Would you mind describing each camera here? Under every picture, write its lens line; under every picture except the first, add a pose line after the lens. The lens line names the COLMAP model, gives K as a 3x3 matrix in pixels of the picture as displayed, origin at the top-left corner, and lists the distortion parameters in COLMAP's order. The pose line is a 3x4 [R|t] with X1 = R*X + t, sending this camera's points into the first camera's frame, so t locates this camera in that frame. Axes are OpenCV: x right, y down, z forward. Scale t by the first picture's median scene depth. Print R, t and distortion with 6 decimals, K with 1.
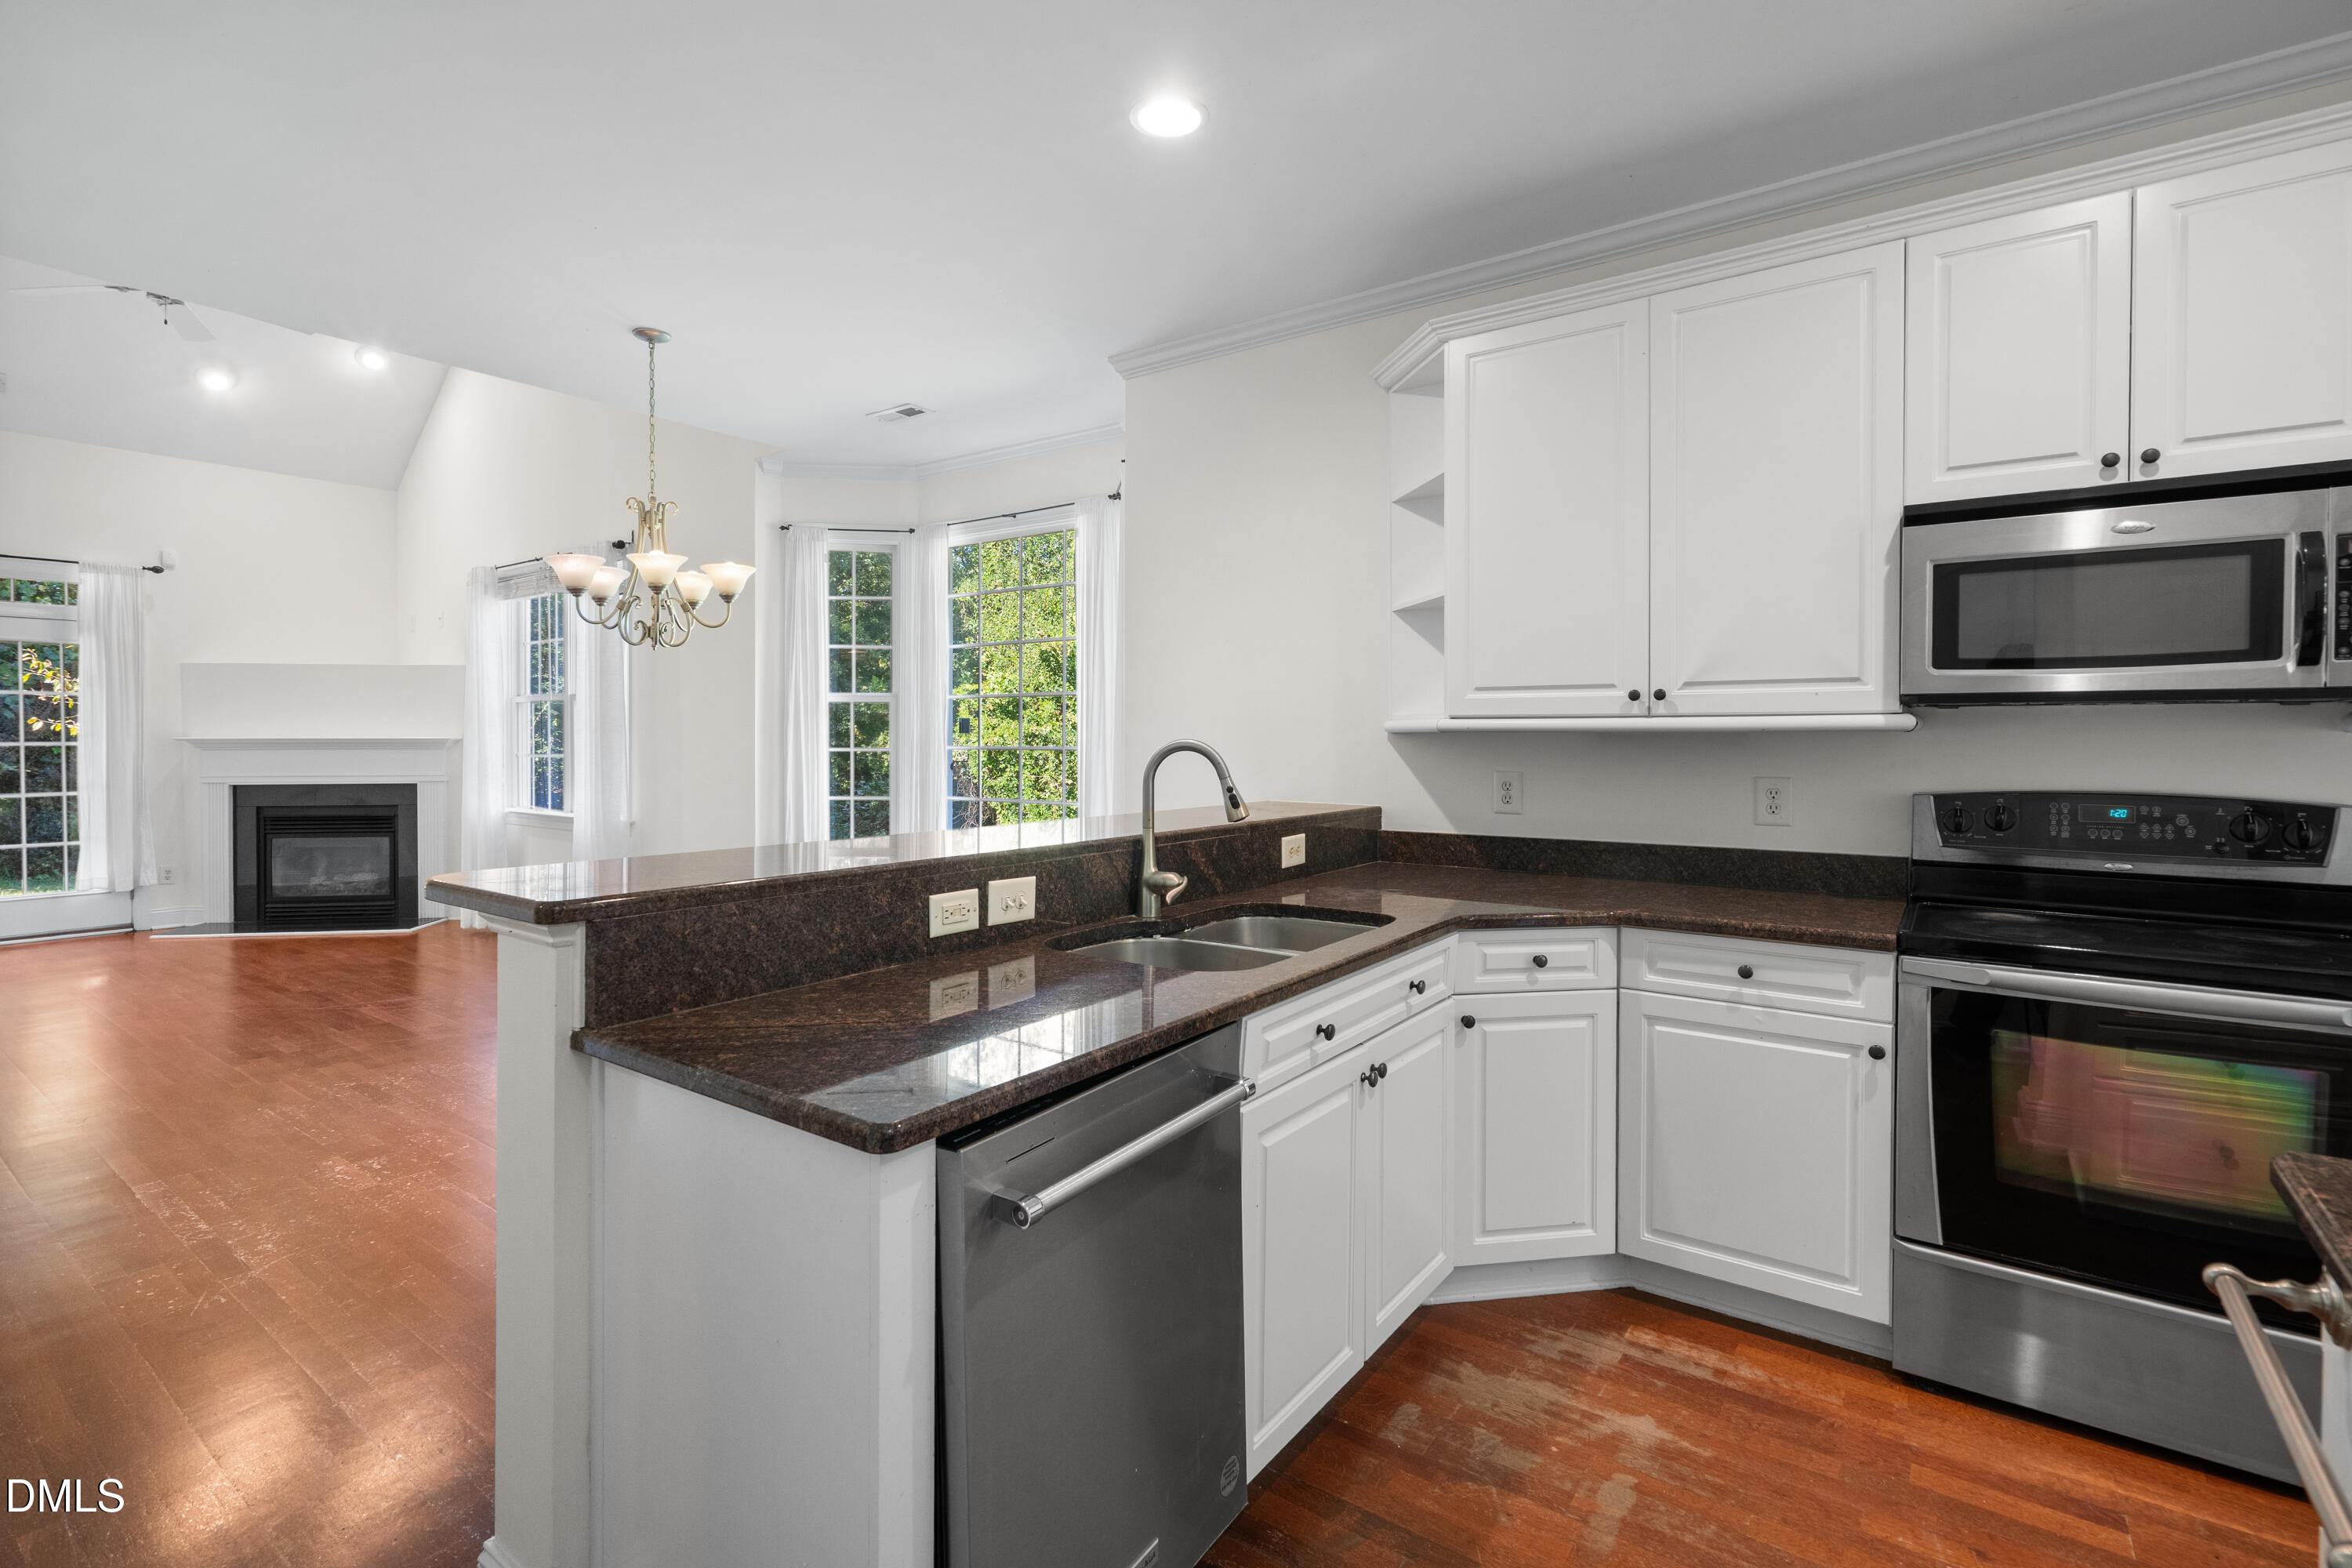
lens RADIAL K [[1088.3, 0, 1166.7], [0, 1088.3, 746.2], [0, 0, 1]] dist [-0.003702, 0.000231]
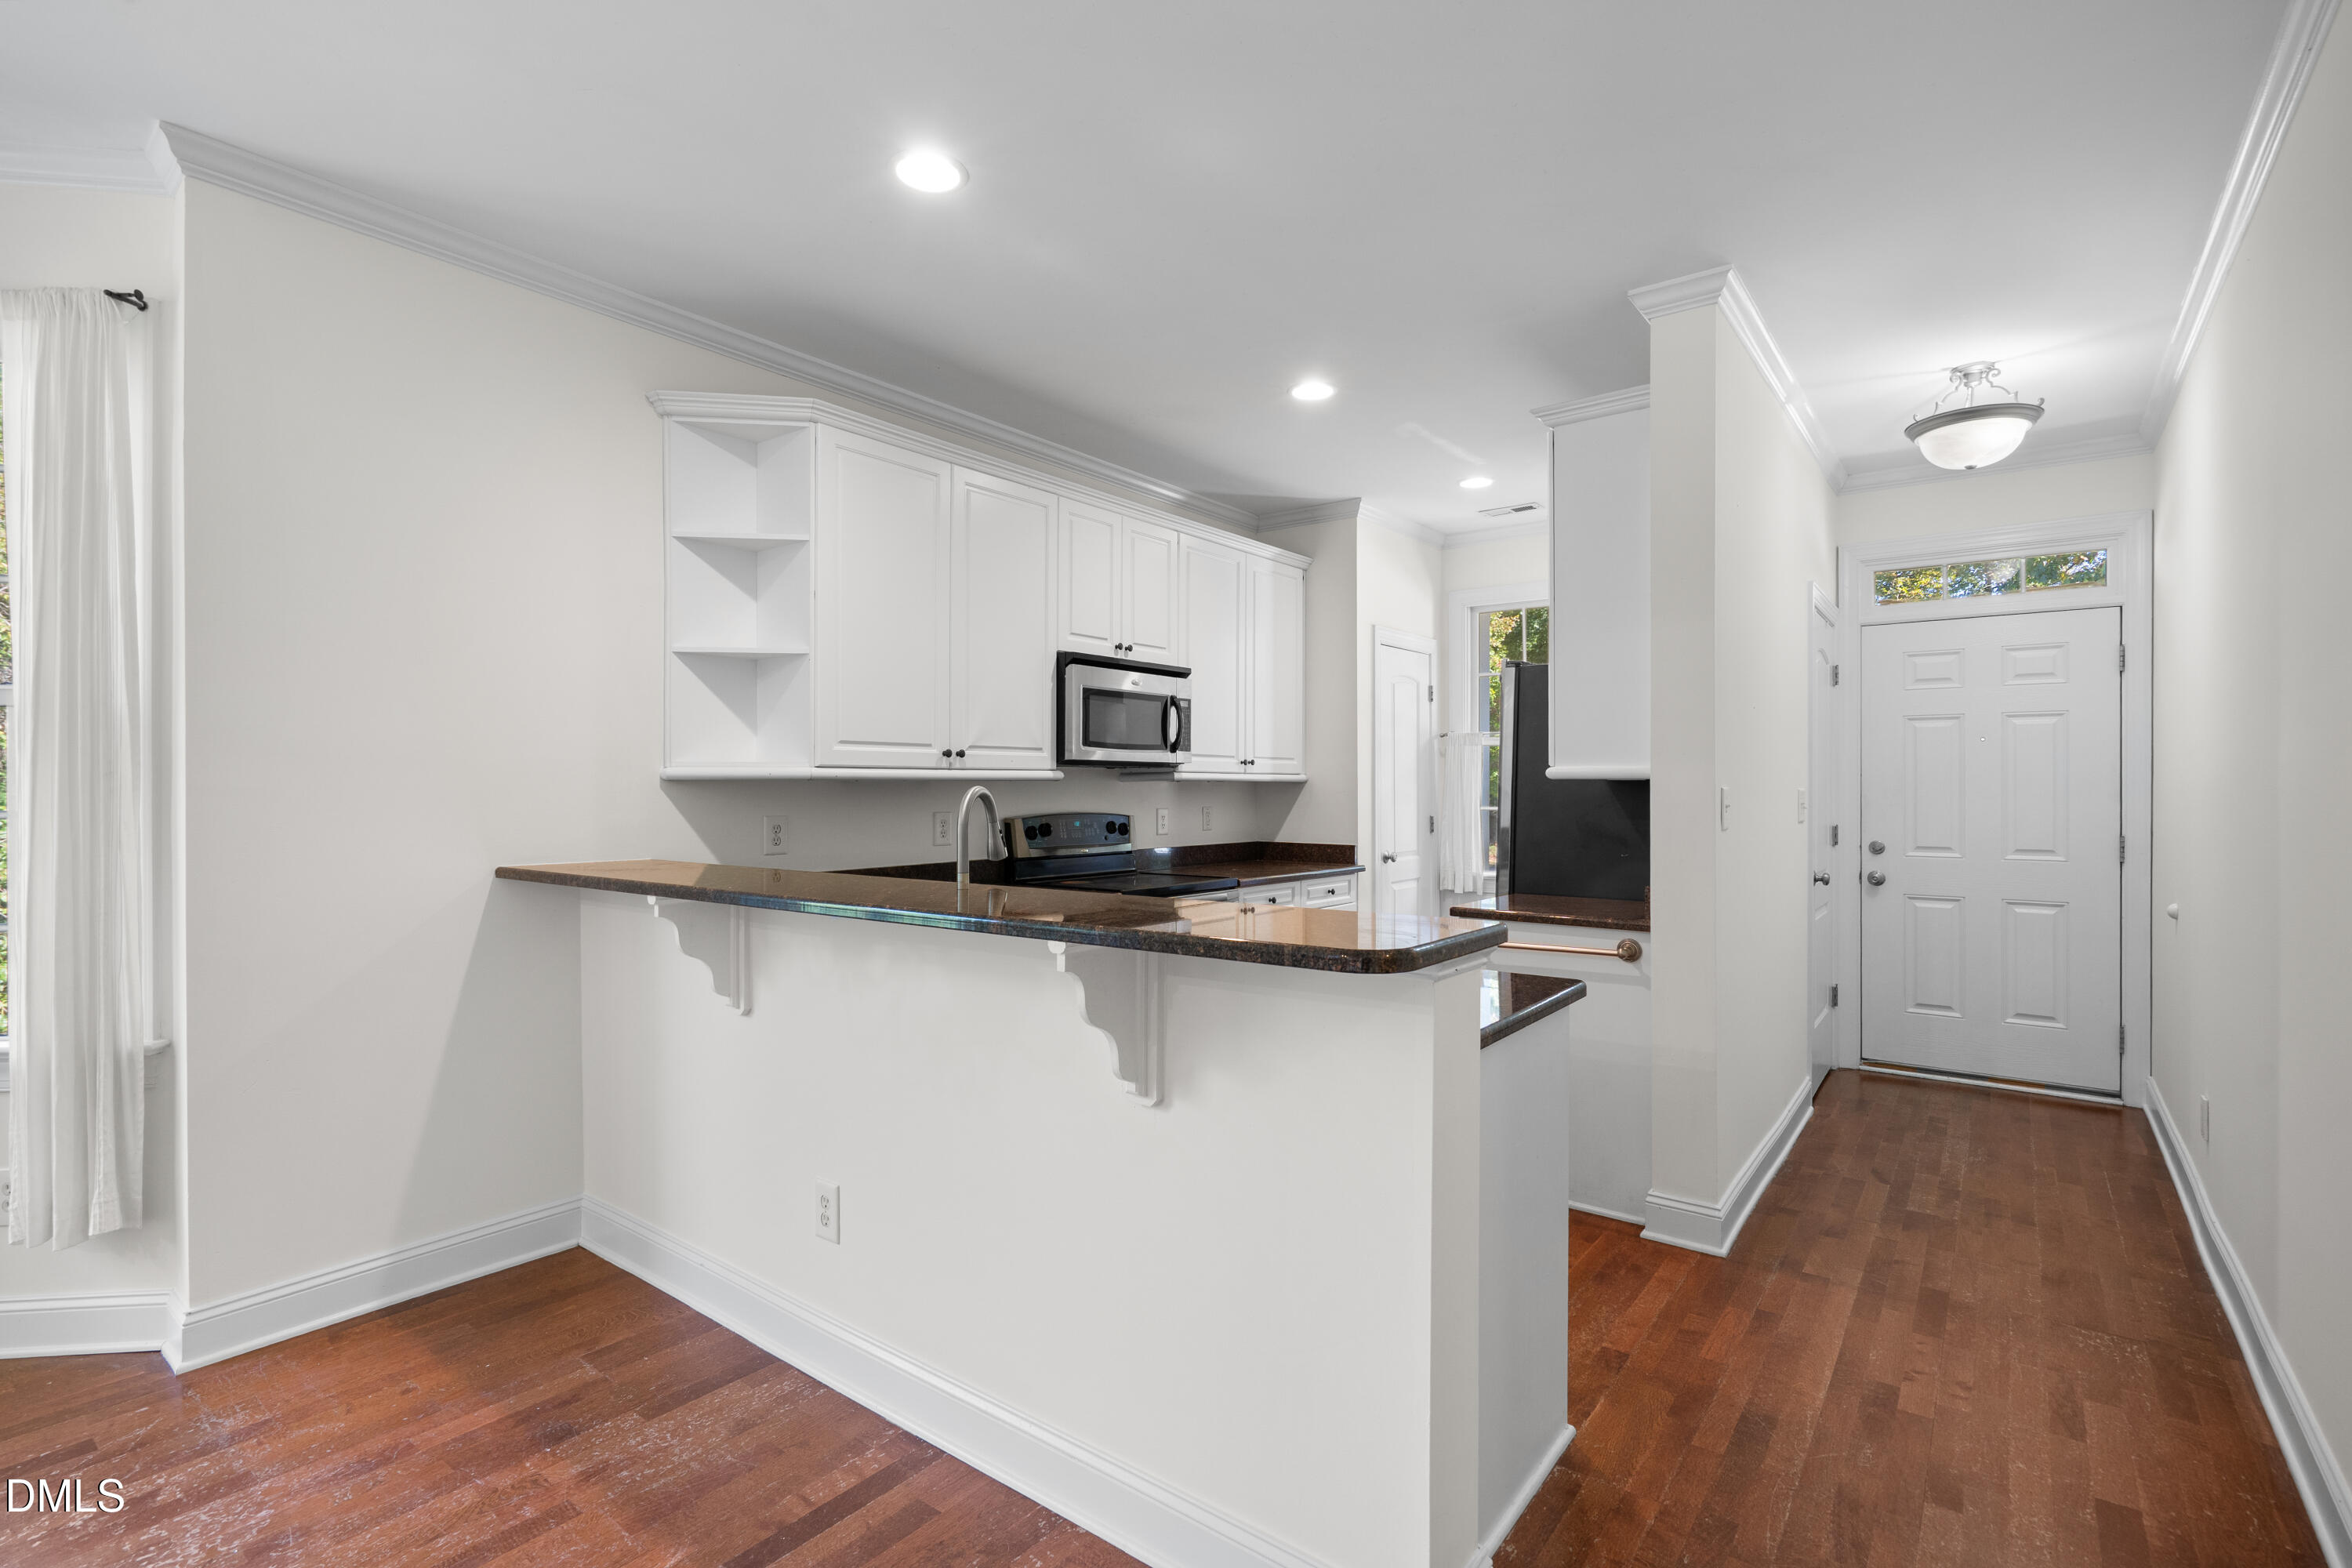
lens RADIAL K [[1084.2, 0, 1170.2], [0, 1084.2, 783.2], [0, 0, 1]] dist [-0.001974, 0.001074]
pose [[0.024809, 0.001267, 0.999691, -0.912660], [0.008958, 0.999959, -0.001490, -0.005149], [-0.999652, 0.008992, 0.024797, 0.688529]]
